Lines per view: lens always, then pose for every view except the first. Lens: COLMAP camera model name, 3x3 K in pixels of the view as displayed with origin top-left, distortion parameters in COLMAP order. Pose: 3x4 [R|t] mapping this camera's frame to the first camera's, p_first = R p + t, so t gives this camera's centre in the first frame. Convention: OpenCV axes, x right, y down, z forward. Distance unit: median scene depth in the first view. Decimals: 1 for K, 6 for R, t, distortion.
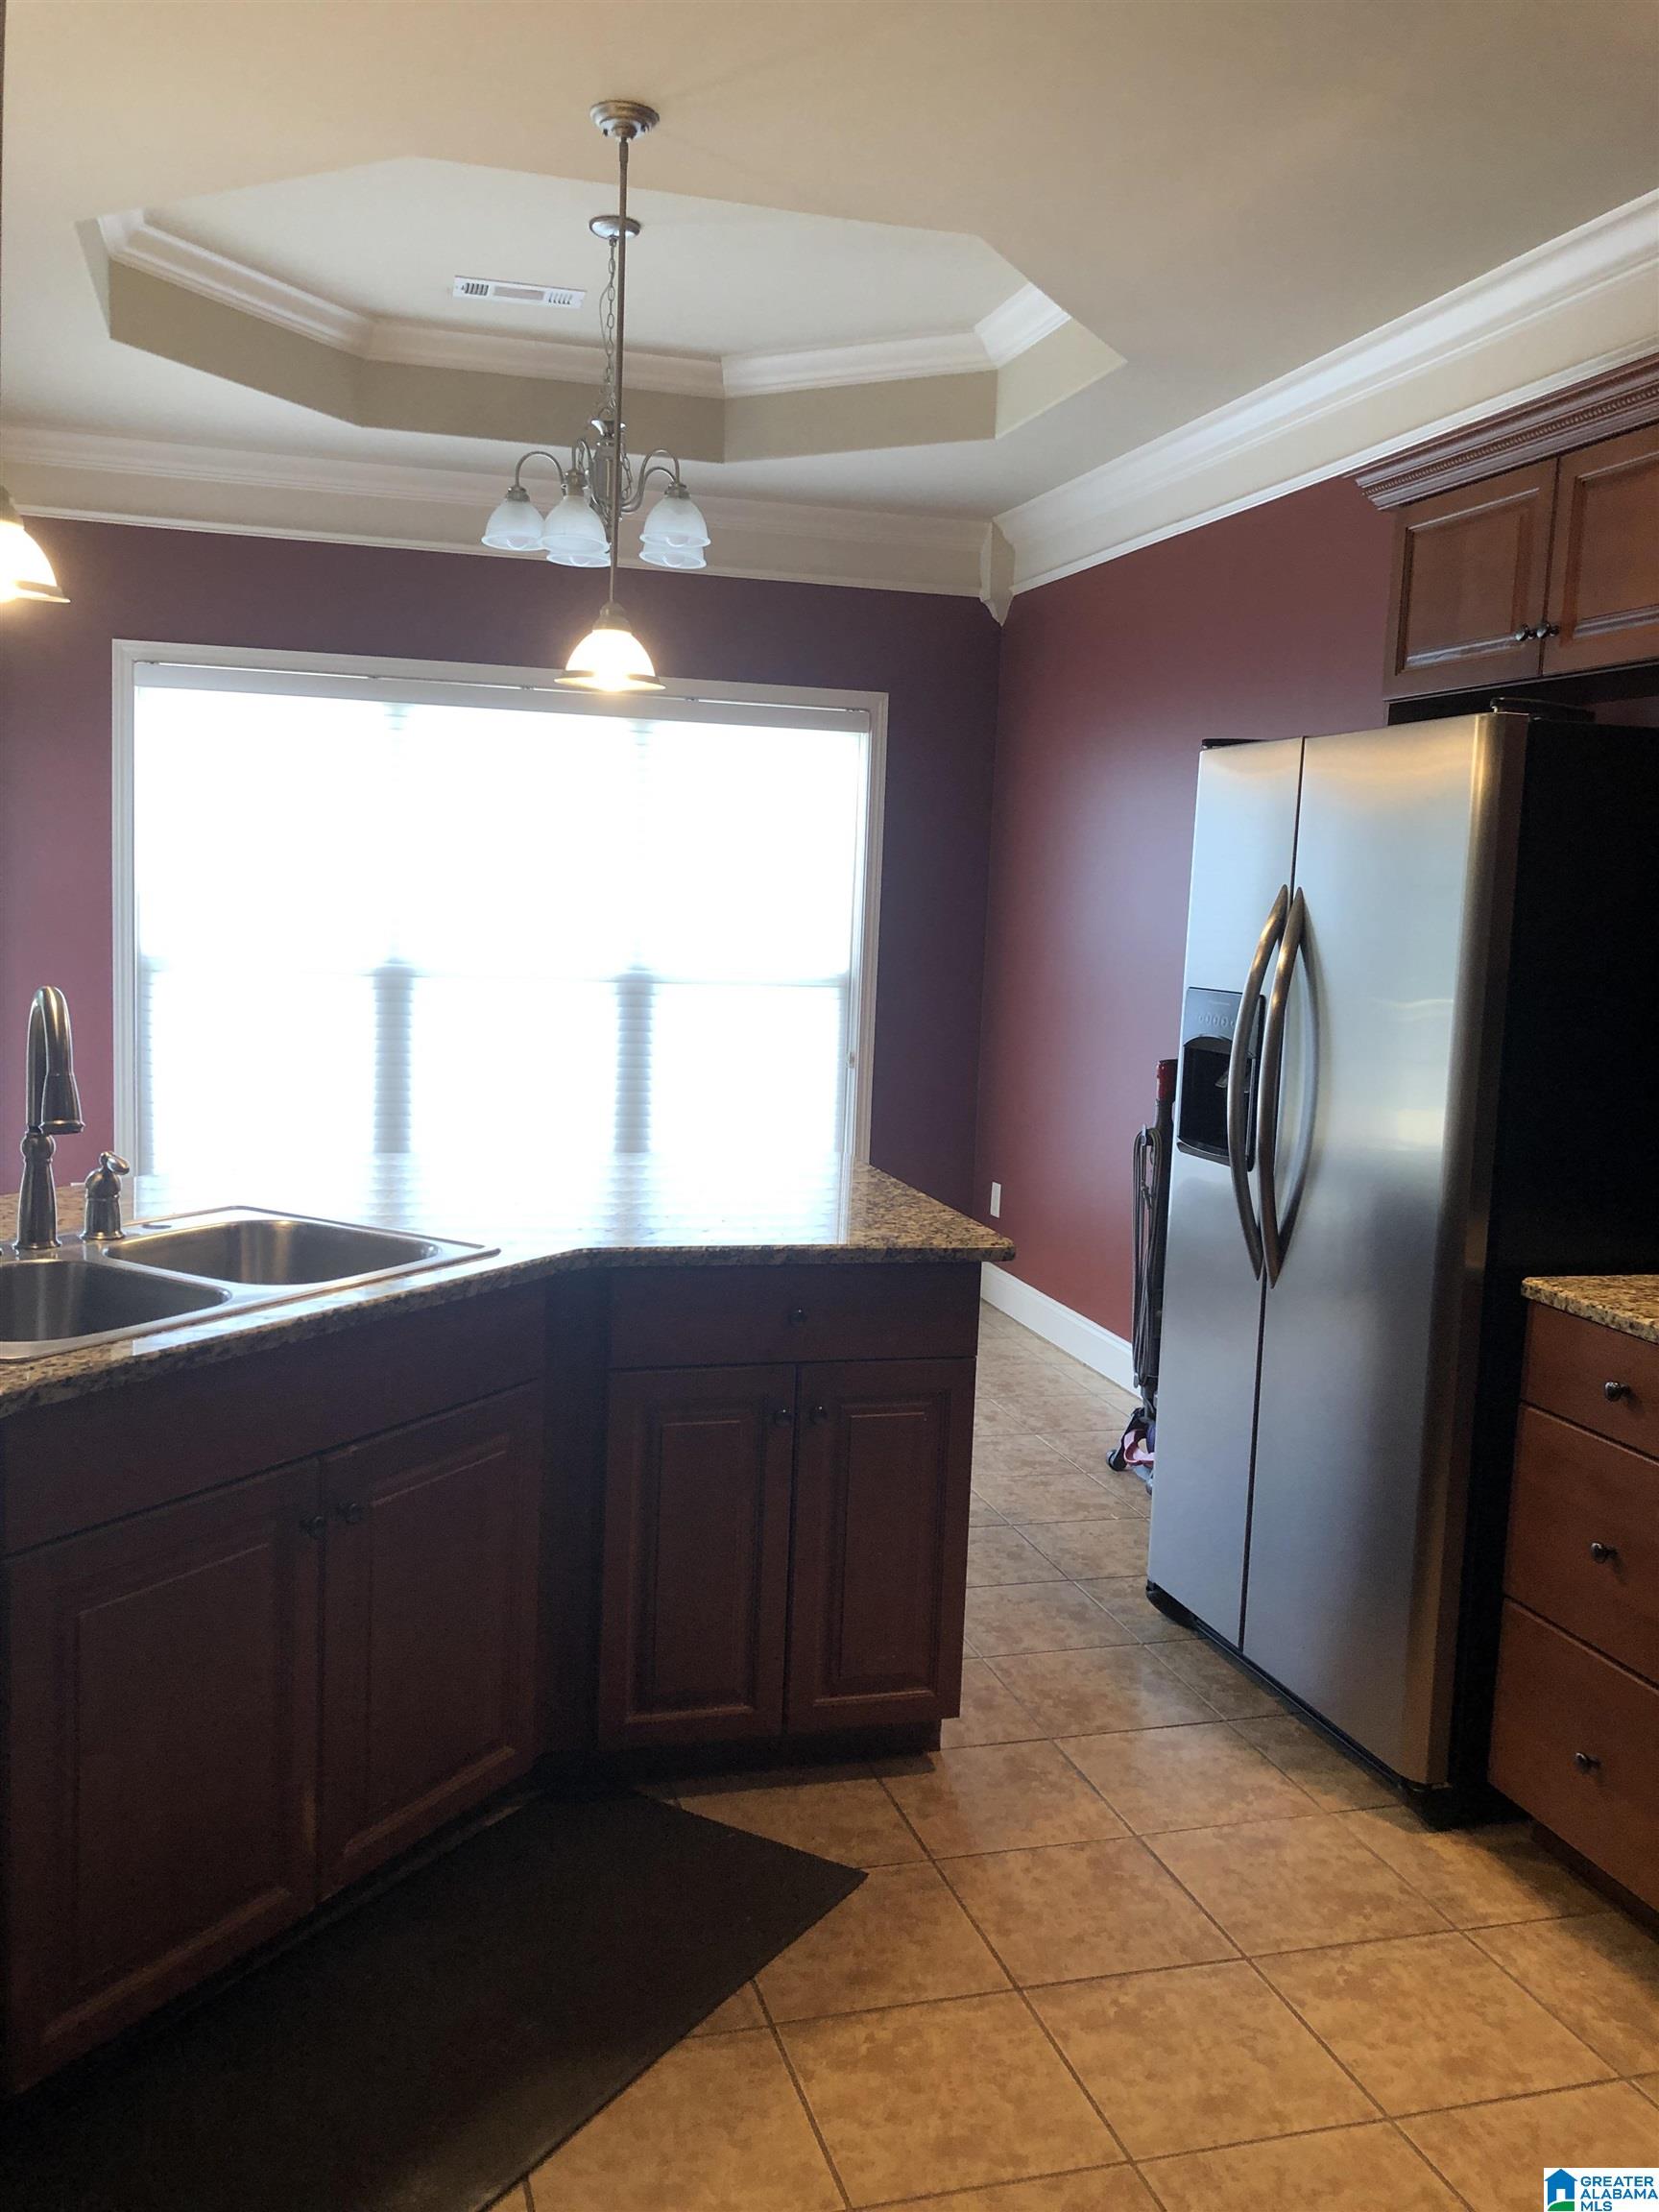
lens RADIAL K [[1812.7, 0, 830.4], [0, 1812.7, 1102.6], [0, 0, 1]] dist [0.035252, -0.026027]
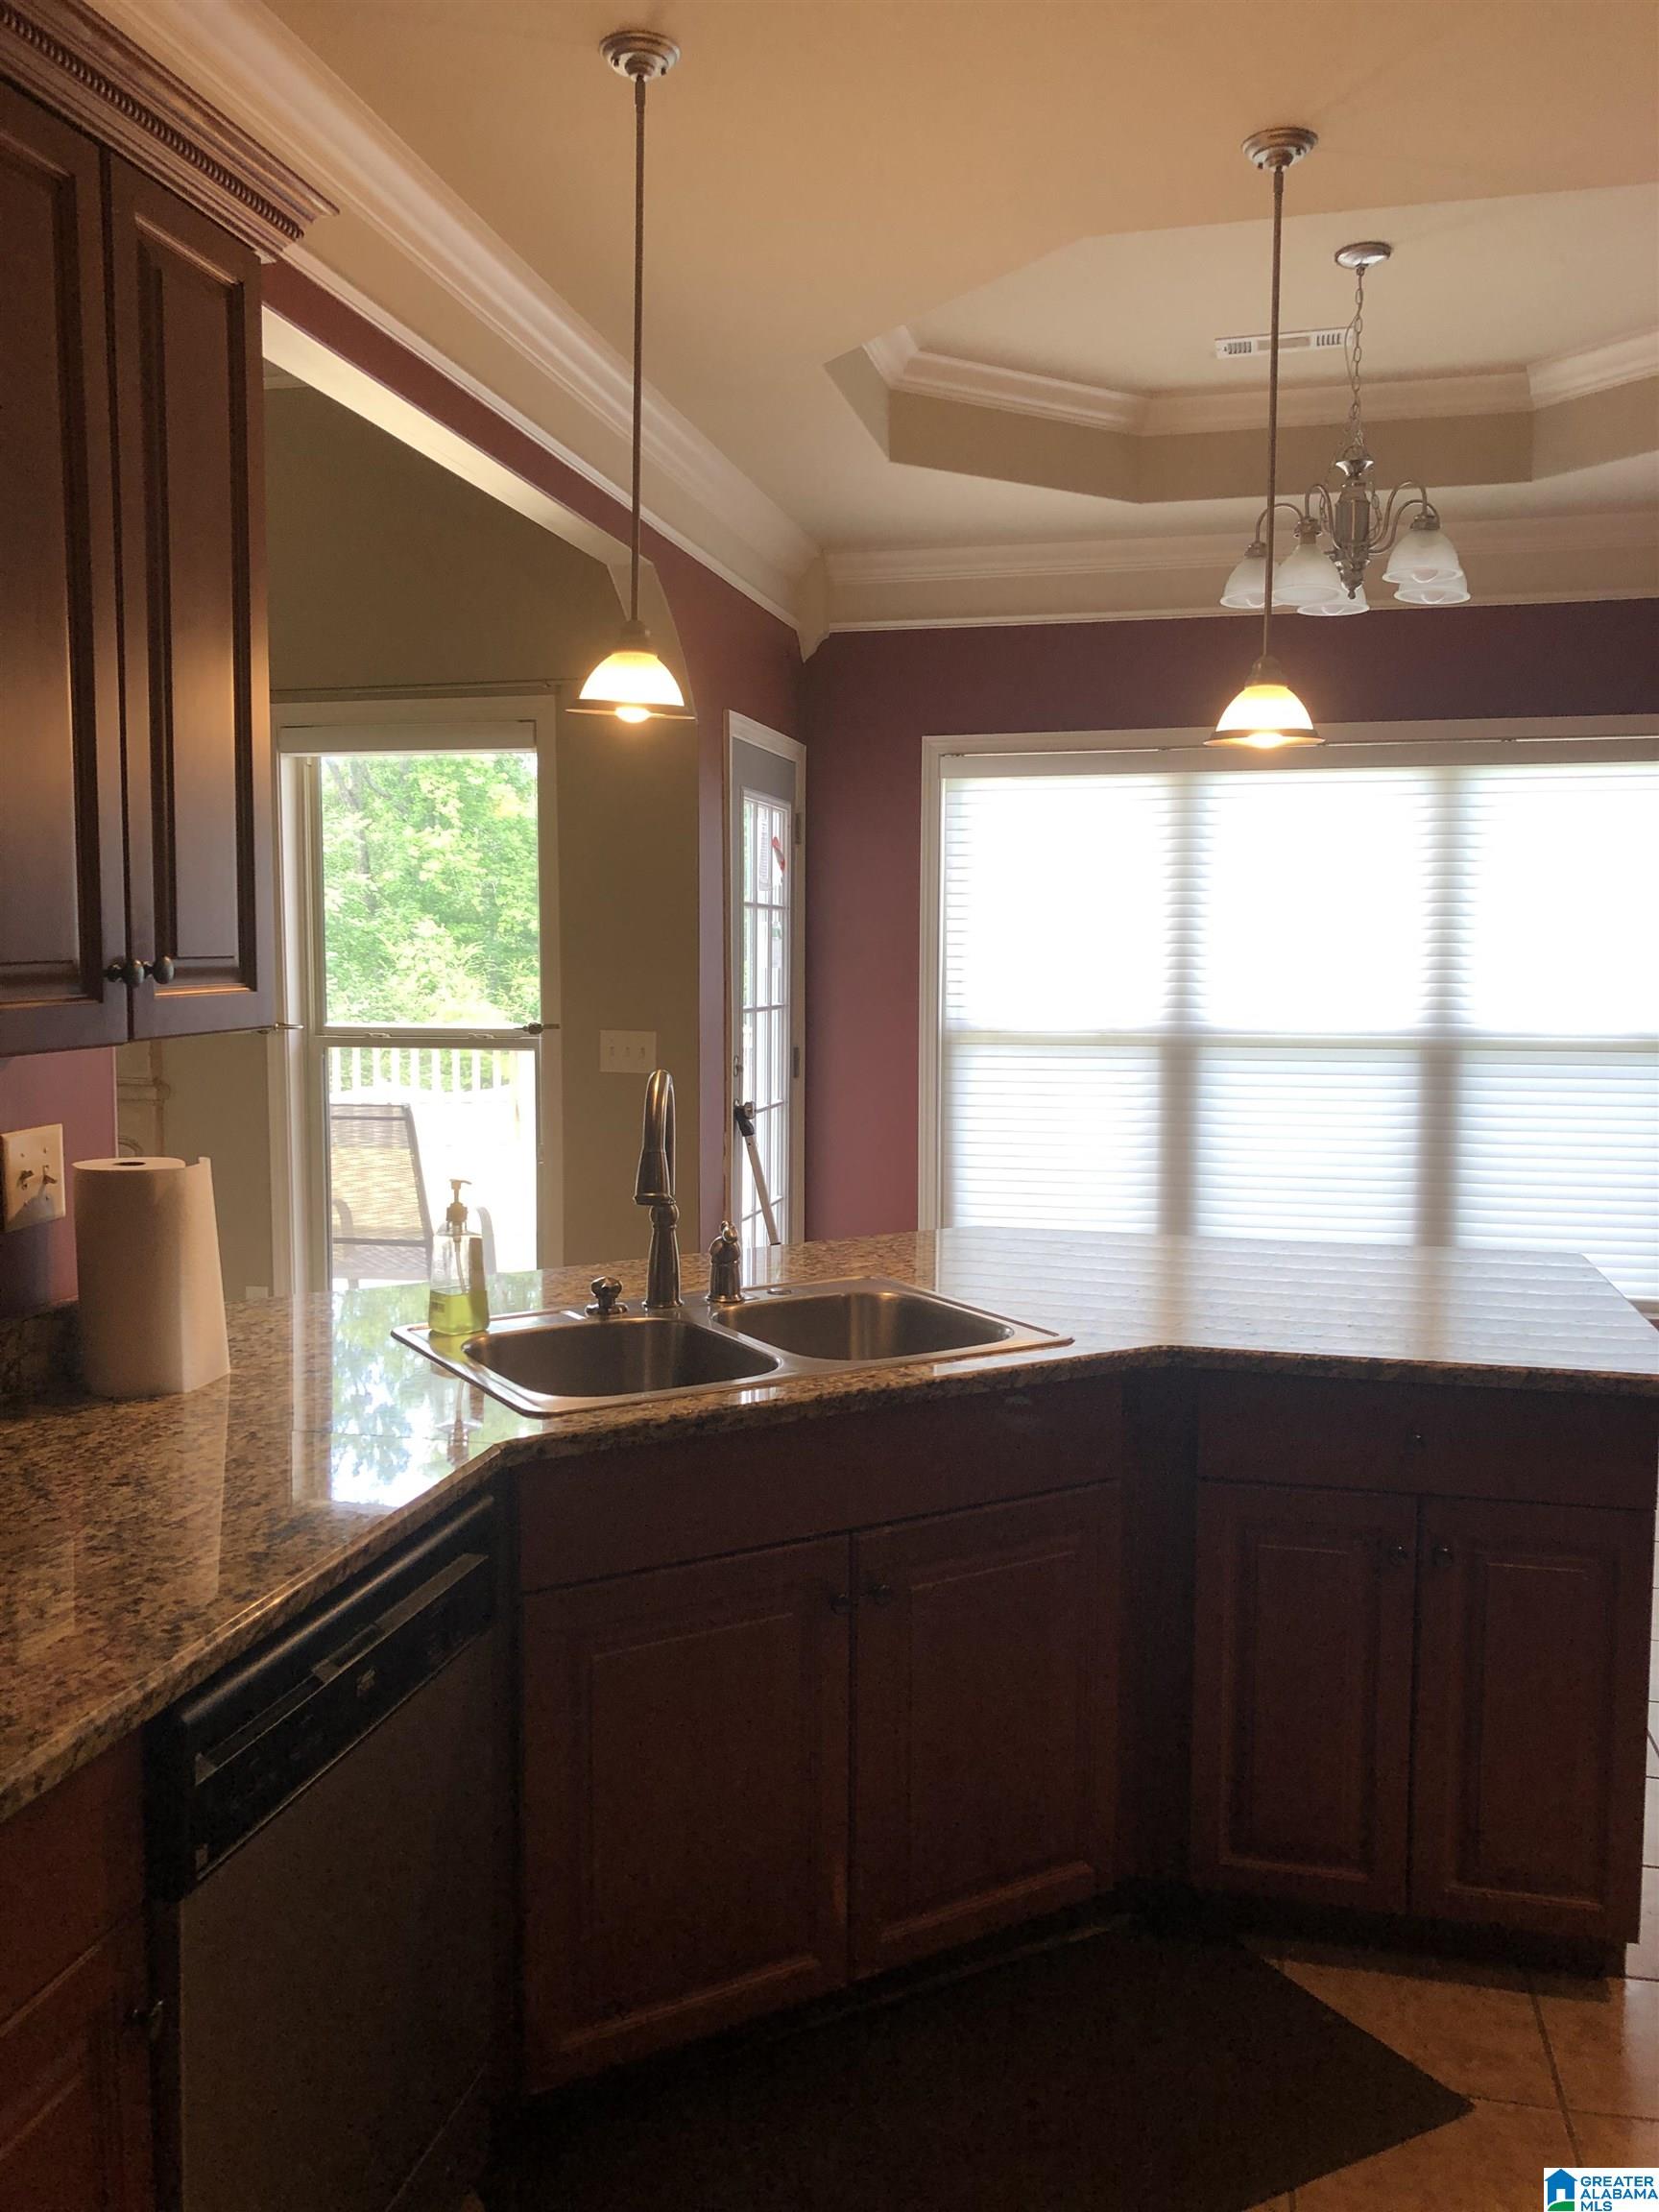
lens RADIAL K [[1812.7, 0, 827.6], [0, 1812.7, 1107.4], [0, 0, 1]] dist [0.035252, -0.026027]
pose [[0.872234, 0.011441, -0.488956, 0.151235], [-0.026342, 0.999374, -0.023606, -0.014072], [0.488379, 0.033470, 0.871989, 0.079049]]
